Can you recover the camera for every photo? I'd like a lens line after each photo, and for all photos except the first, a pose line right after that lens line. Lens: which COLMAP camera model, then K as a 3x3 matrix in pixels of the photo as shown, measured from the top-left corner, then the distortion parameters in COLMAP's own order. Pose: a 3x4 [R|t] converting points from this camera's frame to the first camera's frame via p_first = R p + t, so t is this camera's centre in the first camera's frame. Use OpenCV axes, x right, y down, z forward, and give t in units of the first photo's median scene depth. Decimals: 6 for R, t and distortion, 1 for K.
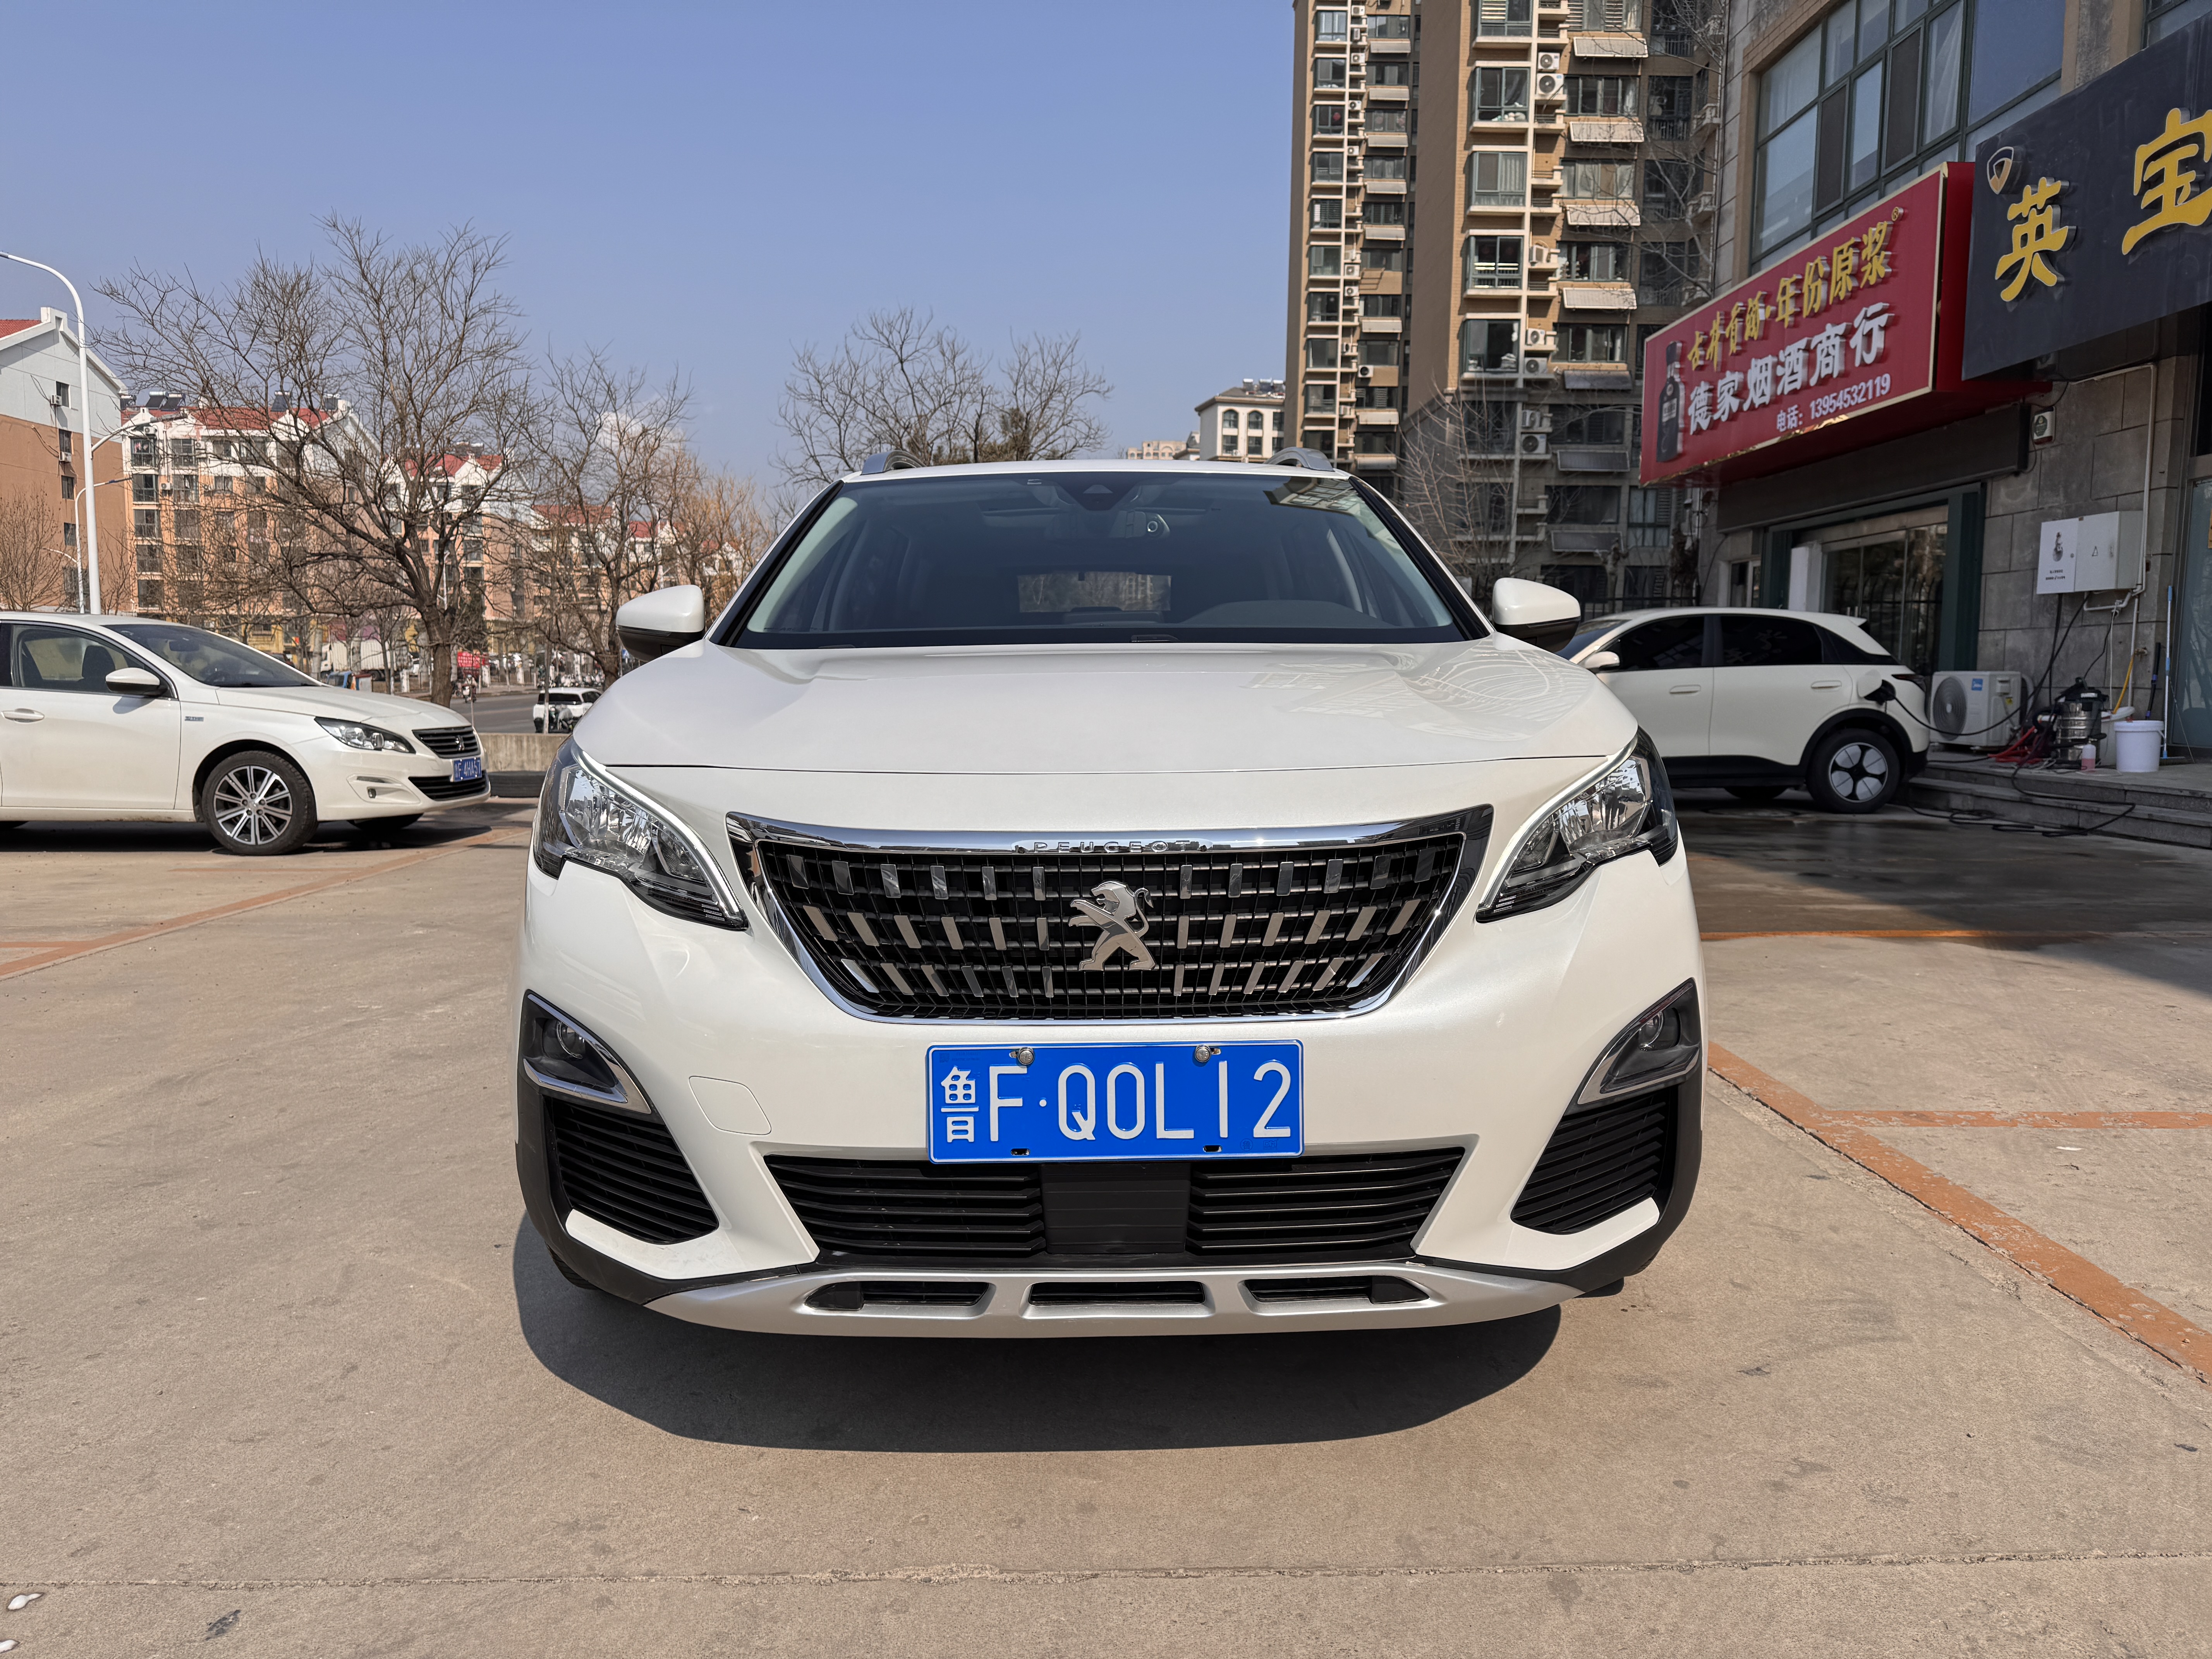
lens RADIAL K [[1551.3, 0, 1104.1], [0, 1551.3, 838.9], [0, 0, 1]] dist [0.028651, -0.033455]
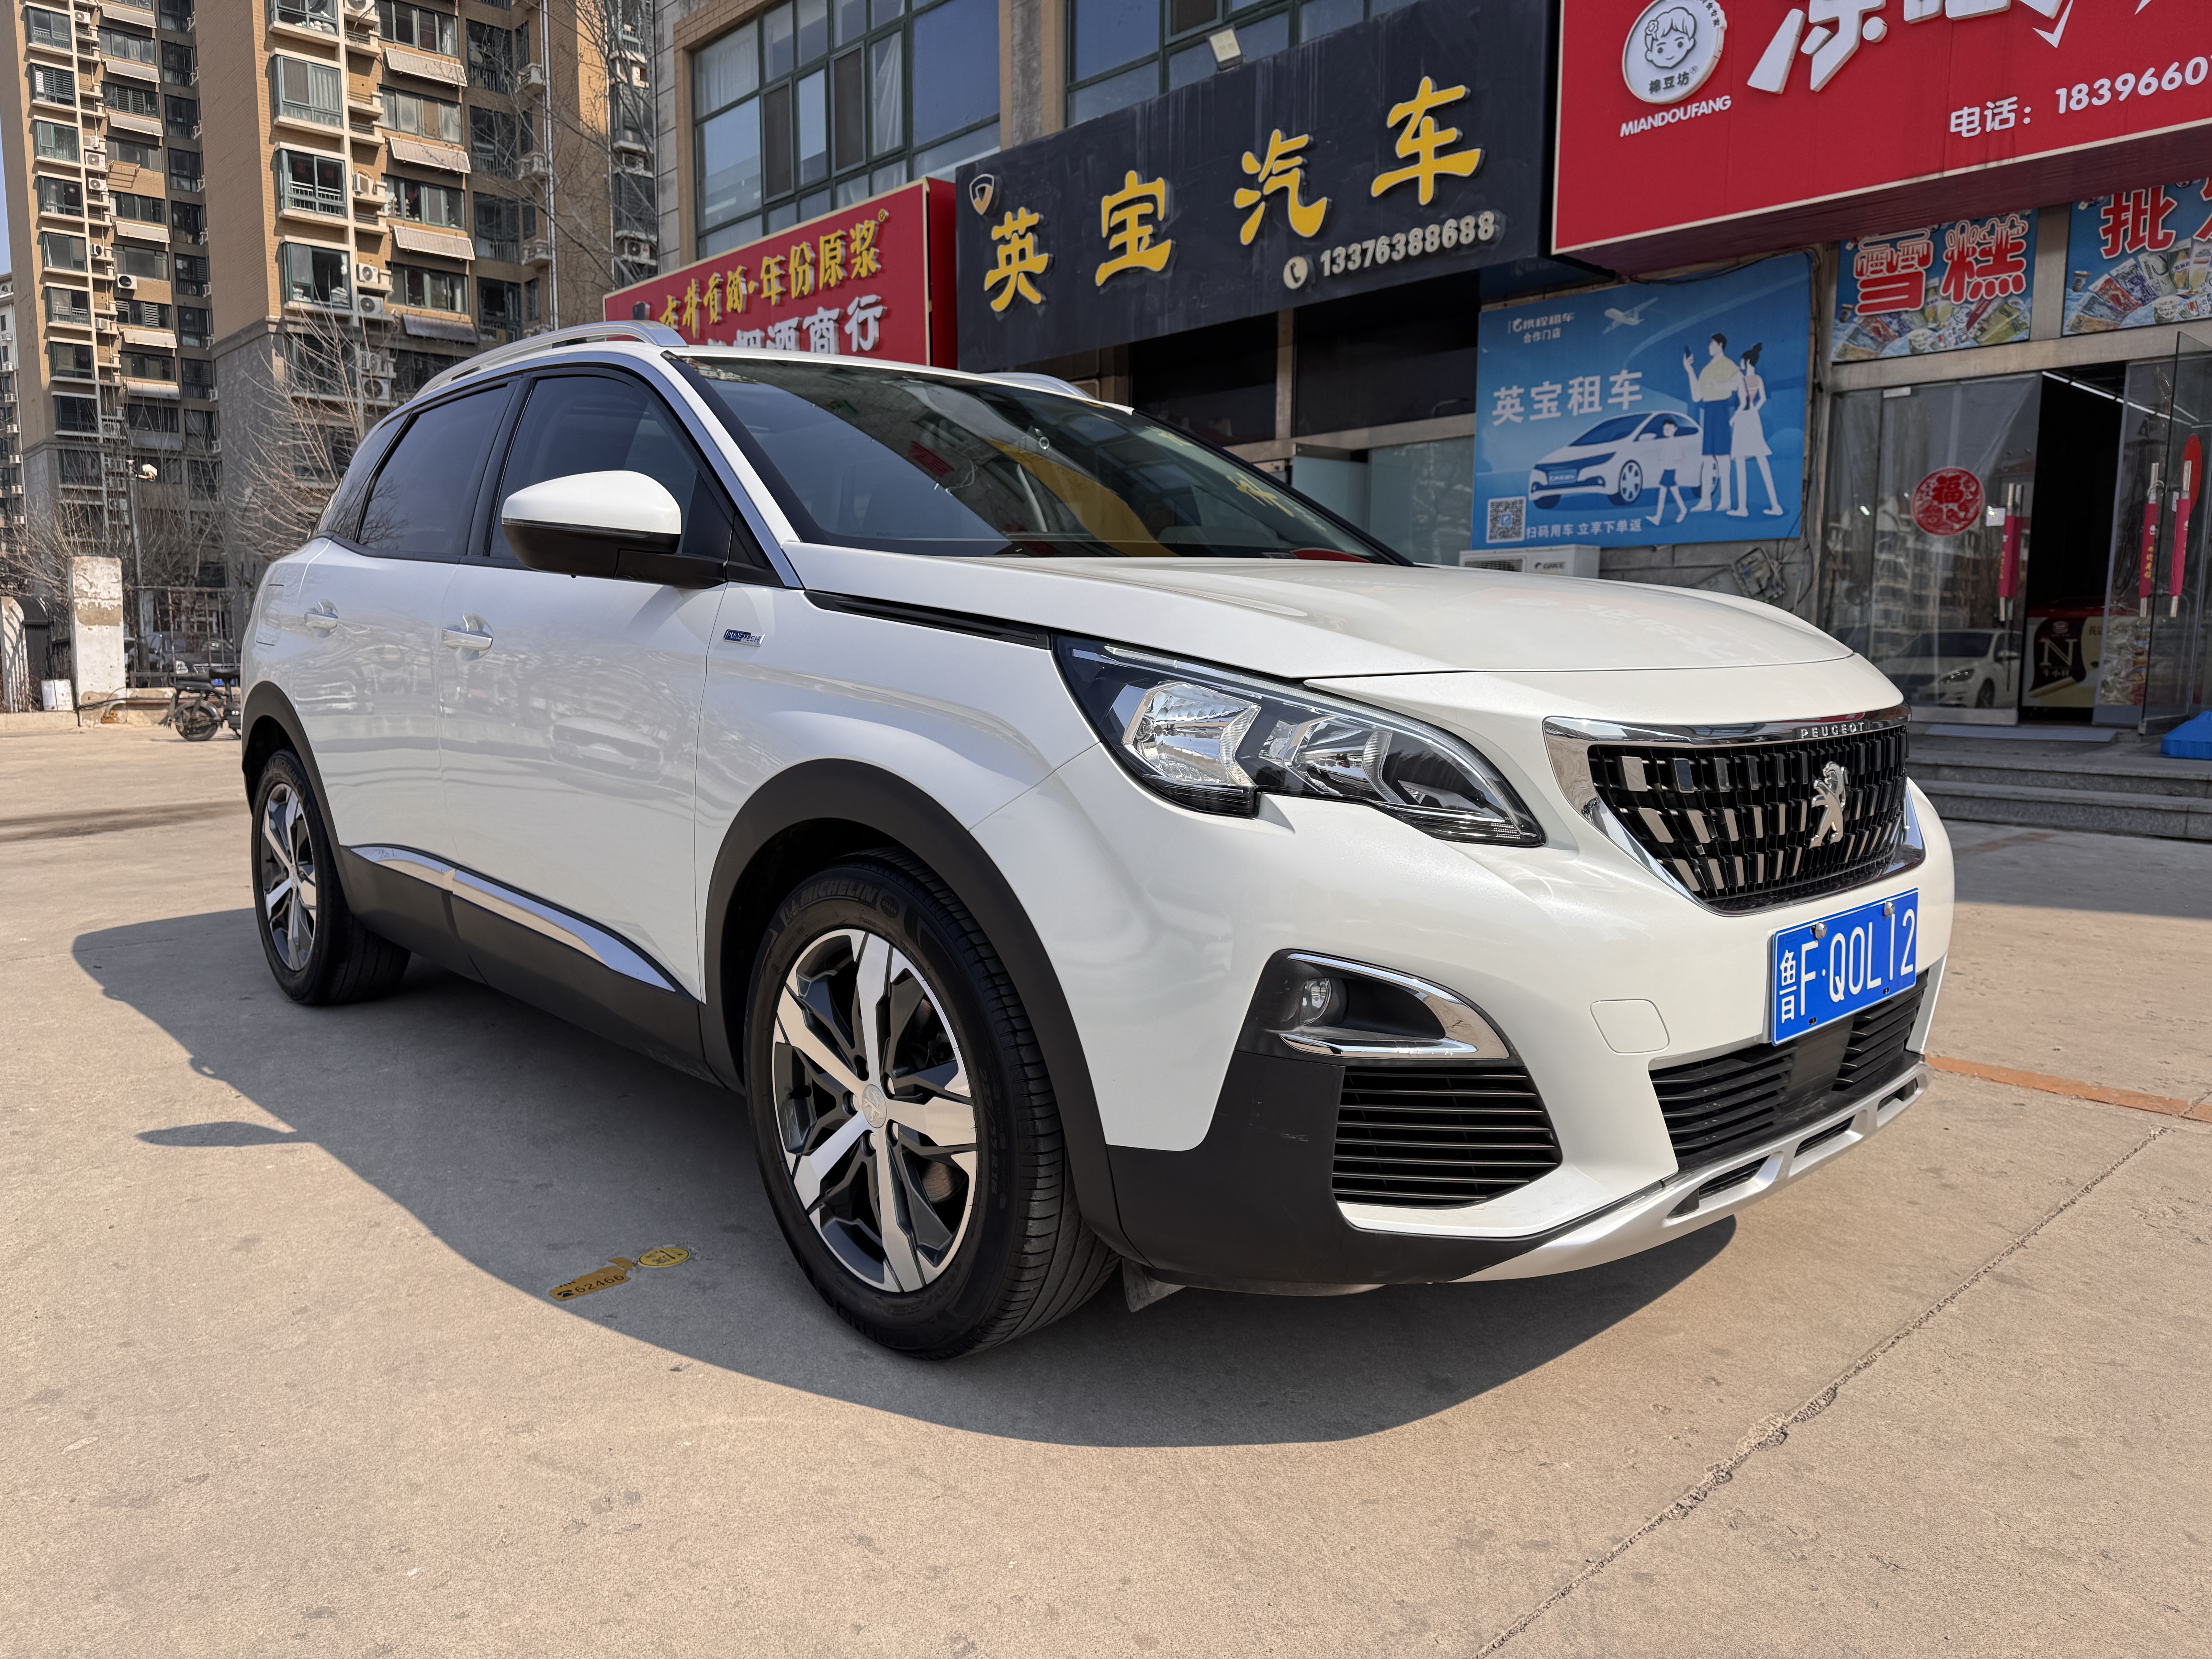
lens RADIAL K [[1551.3, 0, 1098.2], [0, 1551.3, 830.3], [0, 0, 1]] dist [0.028651, -0.033455]
pose [[0.750011, -0.084415, 0.656017, -0.192605], [0.072853, 0.996331, 0.044914, -0.002396], [-0.657401, 0.014107, 0.753409, 0.087688]]
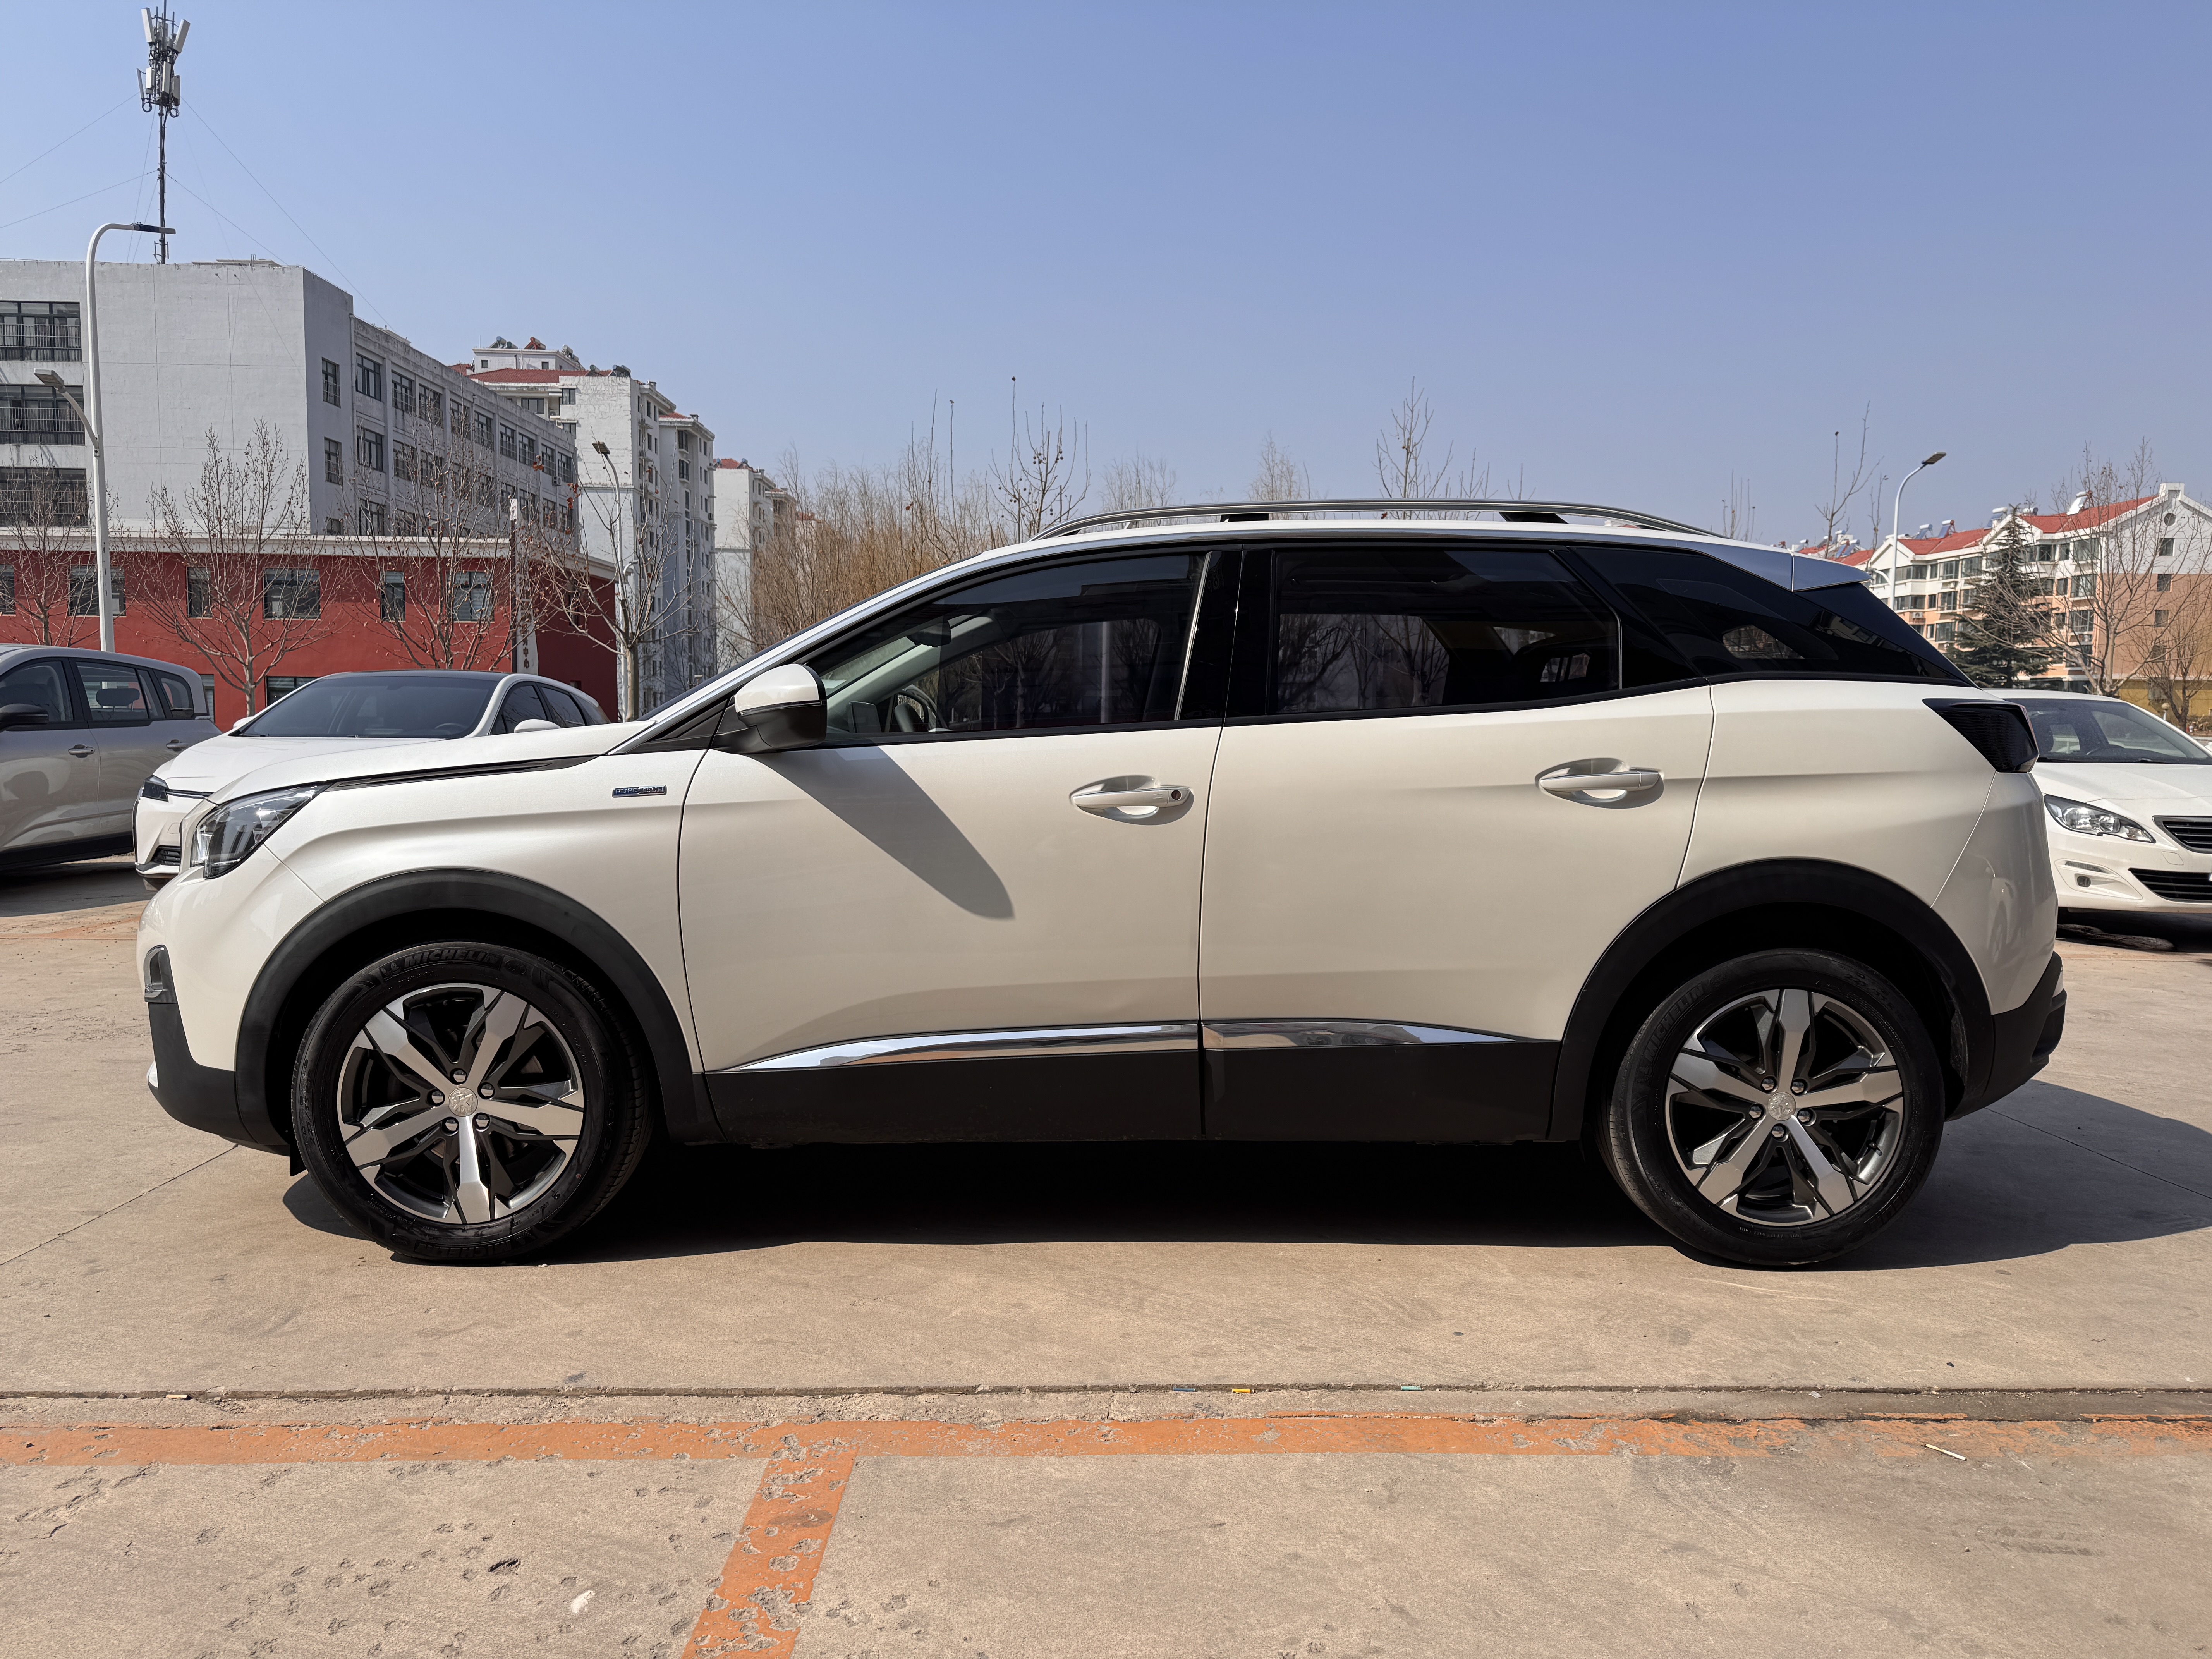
lens RADIAL K [[1551.3, 0, 1100.7], [0, 1551.3, 838.1], [0, 0, 1]] dist [0.028651, -0.033455]
pose [[0.007699, 0.074798, -0.997169, 0.387997], [-0.116713, 0.990450, 0.073393, -0.049208], [0.993136, 0.115818, 0.016356, 0.377883]]
